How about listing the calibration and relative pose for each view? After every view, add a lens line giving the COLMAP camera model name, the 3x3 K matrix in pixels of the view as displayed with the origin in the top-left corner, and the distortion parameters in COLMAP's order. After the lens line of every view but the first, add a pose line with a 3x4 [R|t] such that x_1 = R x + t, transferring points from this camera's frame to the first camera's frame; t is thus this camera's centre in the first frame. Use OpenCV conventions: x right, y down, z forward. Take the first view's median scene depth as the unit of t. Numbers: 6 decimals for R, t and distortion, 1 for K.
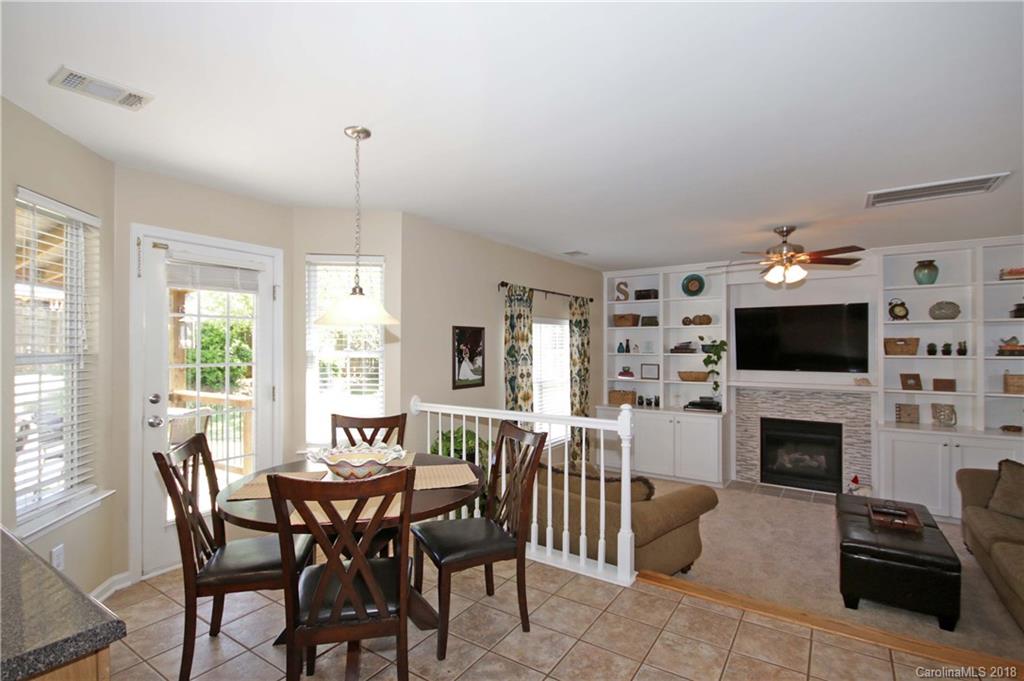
lens RADIAL K [[490.0, 0, 492.0], [0, 490.0, 345.6], [0, 0, 1]] dist [-0.005043, 0.001159]
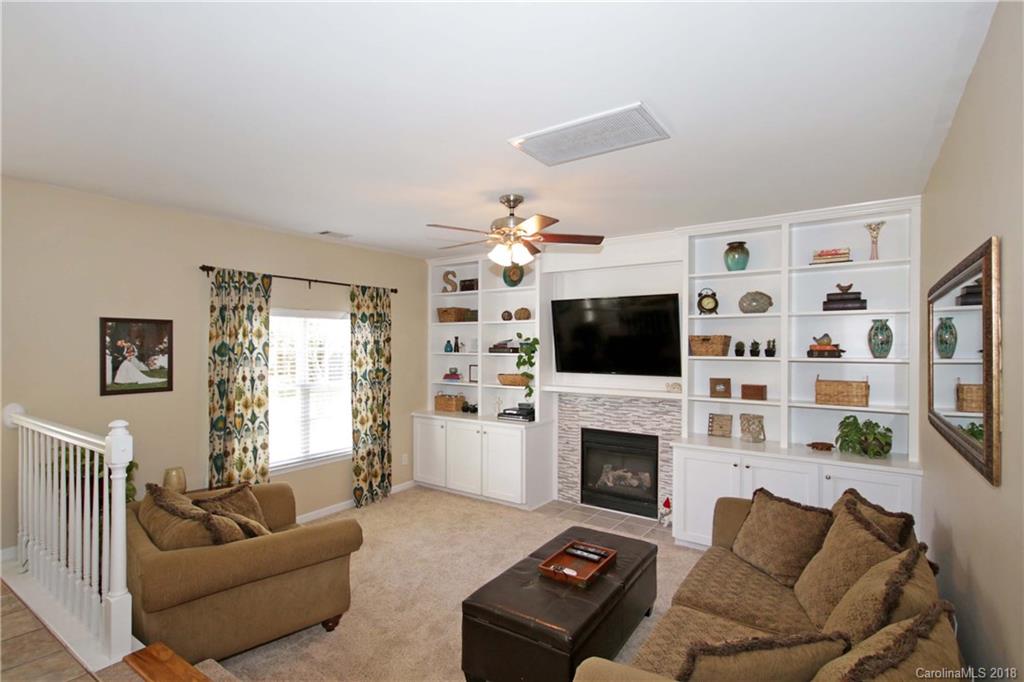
lens RADIAL K [[490.0, 0, 528.4], [0, 490.0, 348.6], [0, 0, 1]] dist [-0.005043, 0.001159]
pose [[0.999980, 0.004060, -0.004901, 0.513499], [-0.004031, 0.999974, 0.005939, 0.003232], [0.004925, -0.005919, 0.999970, 0.155238]]
